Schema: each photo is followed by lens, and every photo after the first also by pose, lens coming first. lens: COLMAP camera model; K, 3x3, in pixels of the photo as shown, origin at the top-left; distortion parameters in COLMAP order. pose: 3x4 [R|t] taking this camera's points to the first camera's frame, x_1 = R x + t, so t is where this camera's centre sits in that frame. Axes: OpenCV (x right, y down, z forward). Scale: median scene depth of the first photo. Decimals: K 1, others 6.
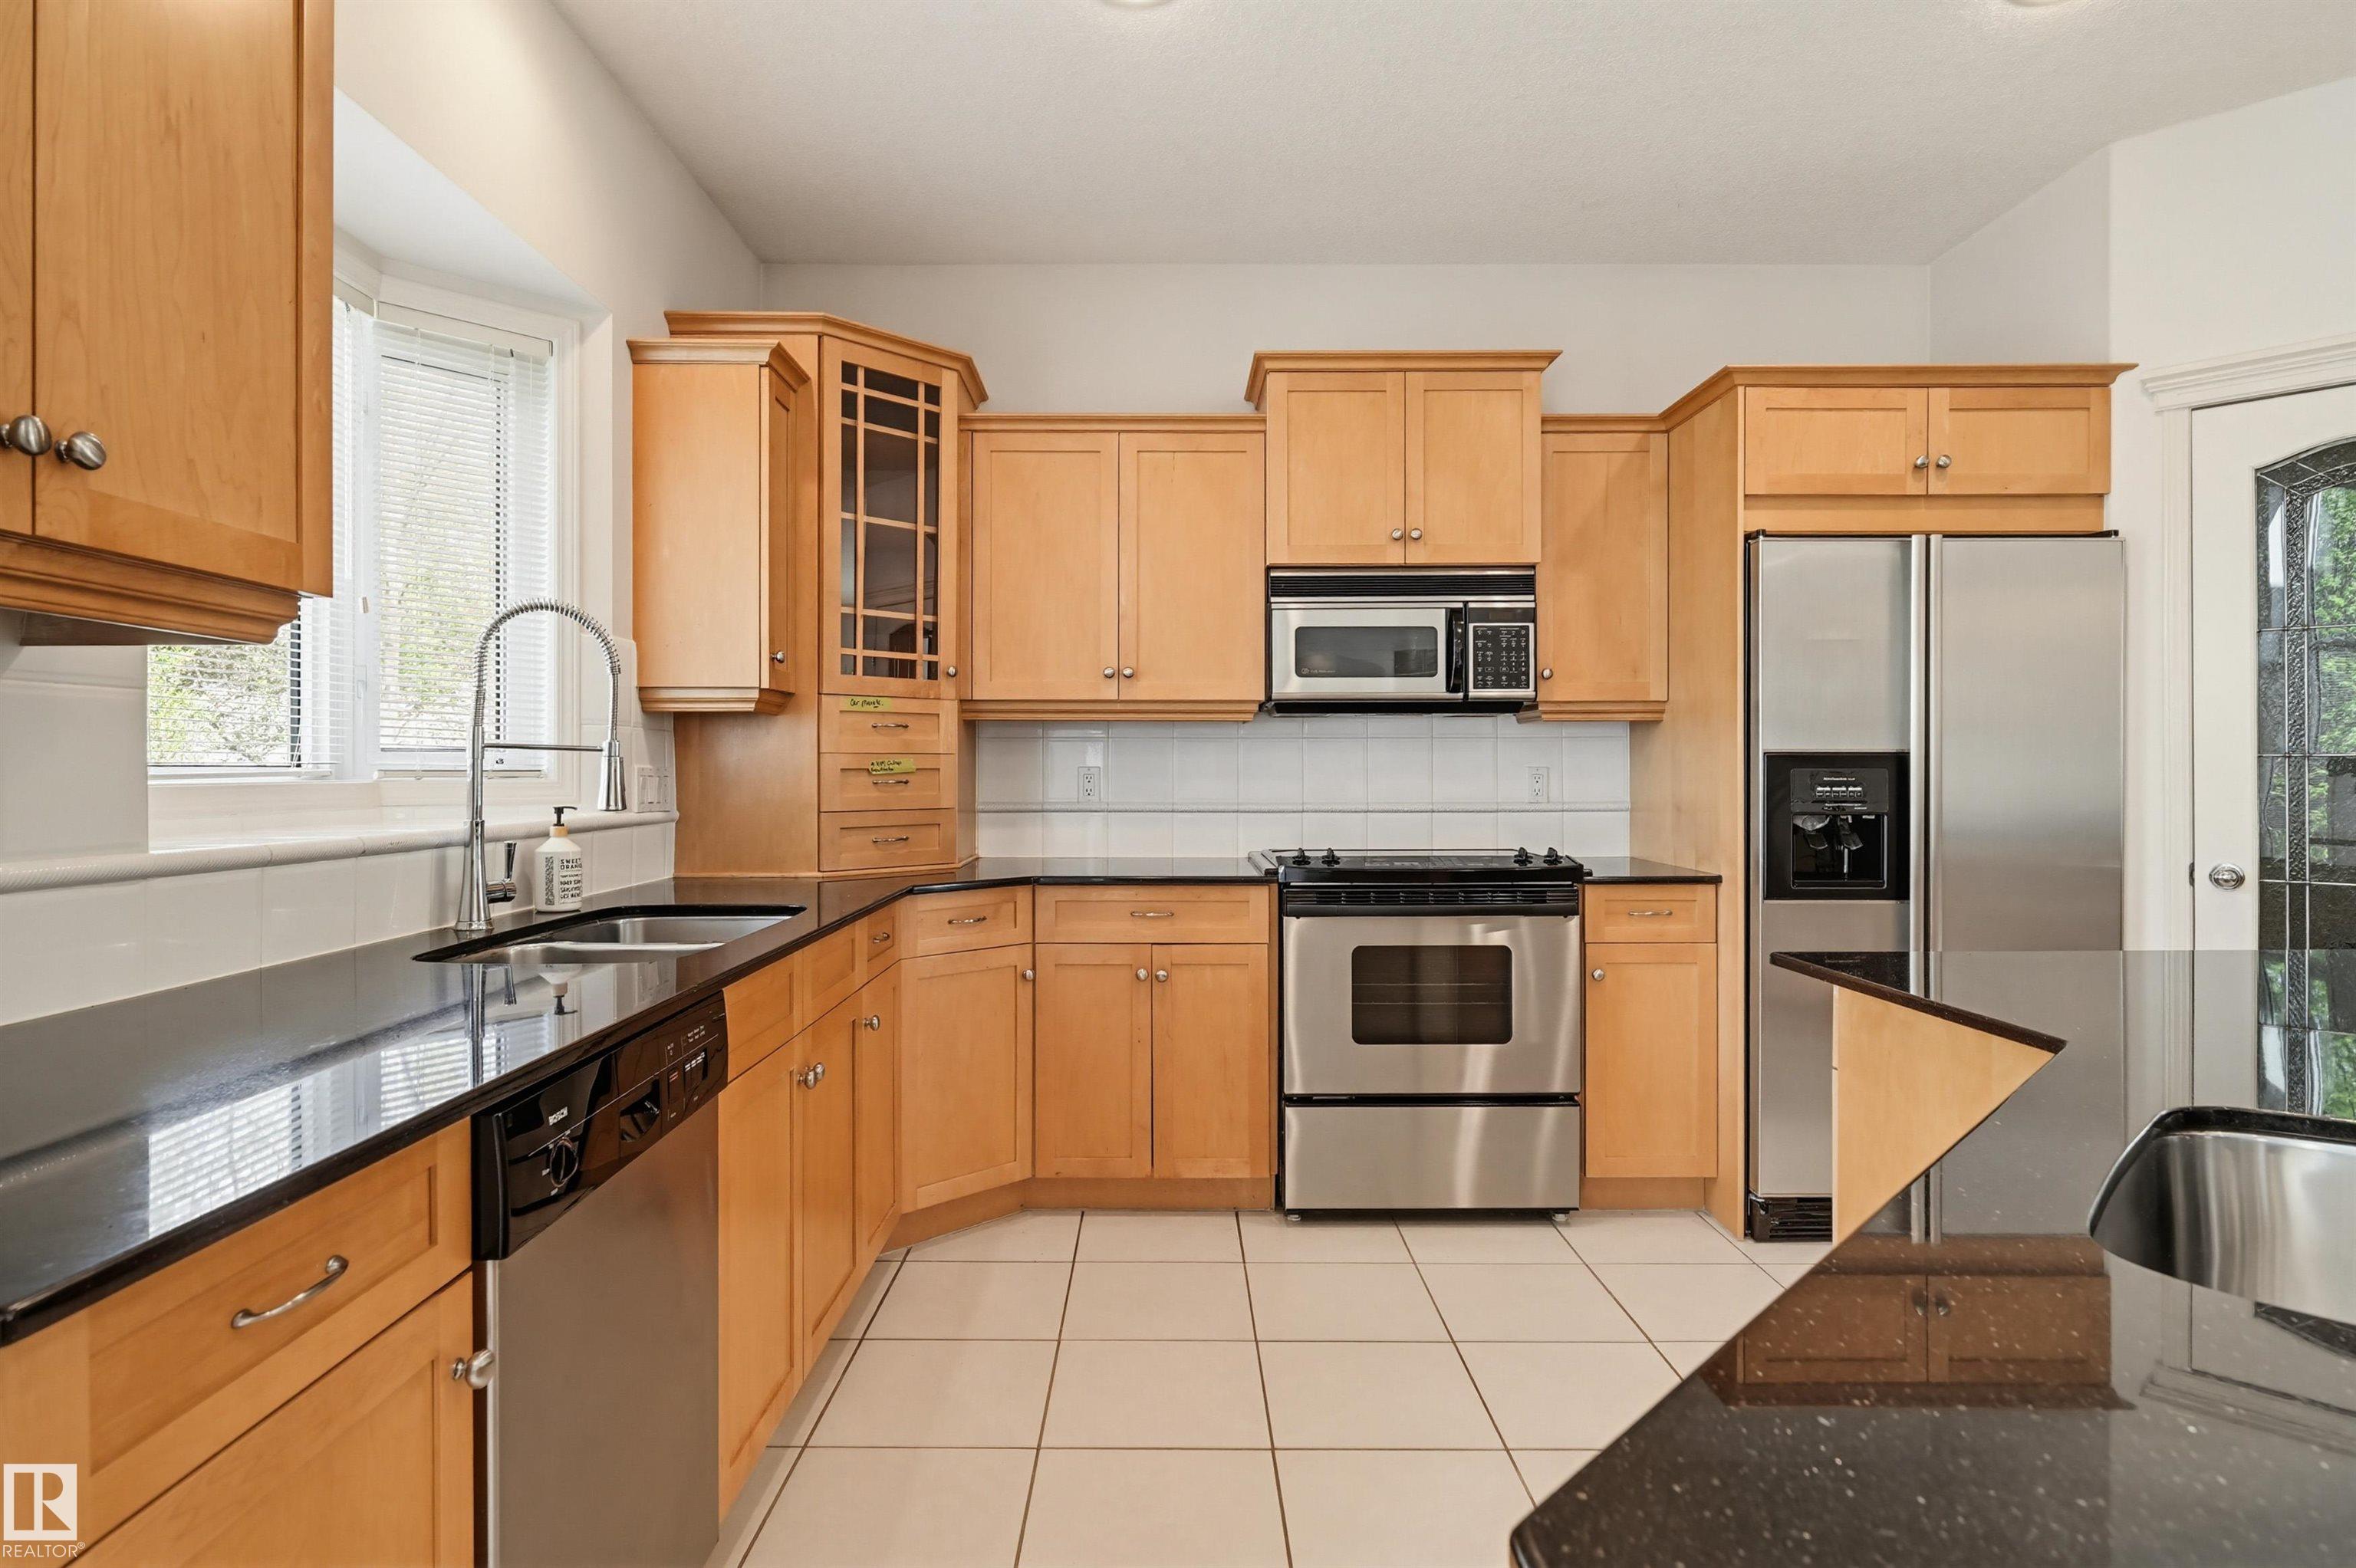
lens RADIAL K [[1255.5, 0, 1156.7], [0, 1255.5, 772.4], [0, 0, 1]] dist [0.000617, 0.000126]
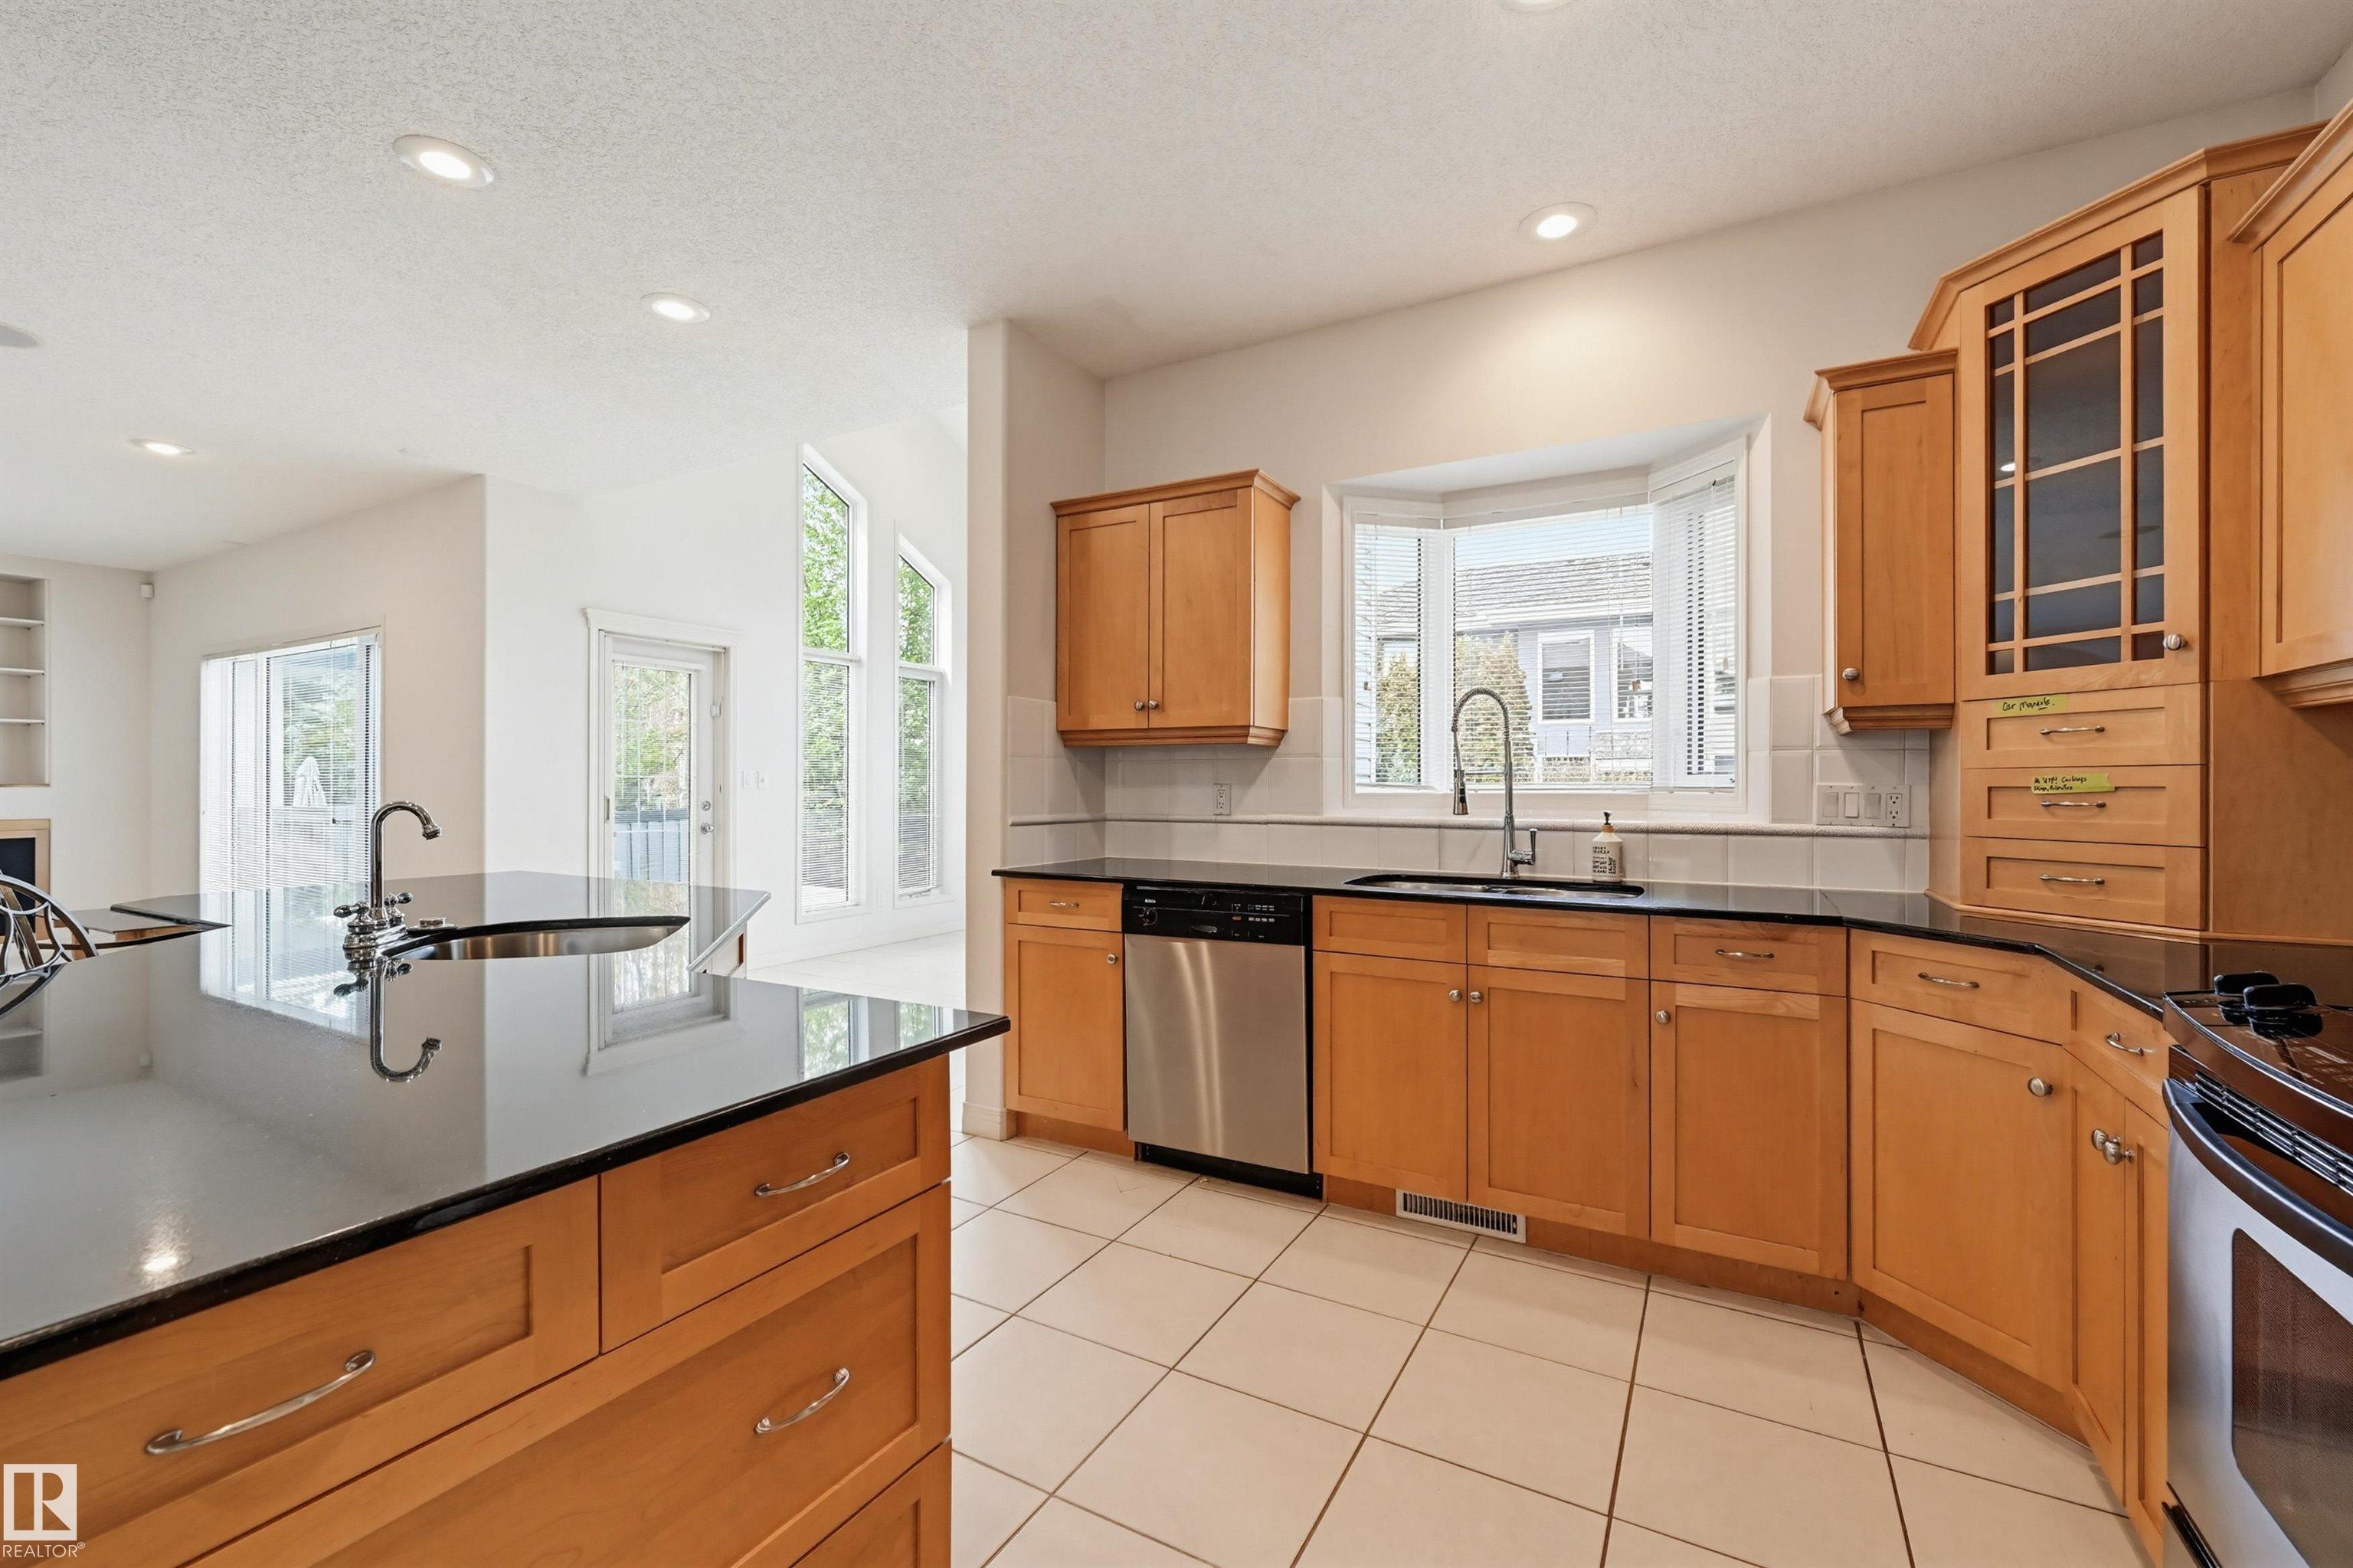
lens RADIAL K [[992.1, 0, 1176.5], [0, 992.1, 784.0], [0, 0, 1]] dist [-0.000590, 0.000738]
pose [[-0.488153, -0.000753, -0.872758, 0.593762], [0.000164, 1.000000, -0.000954, -0.004204], [0.872758, -0.000609, -0.488153, 0.840800]]
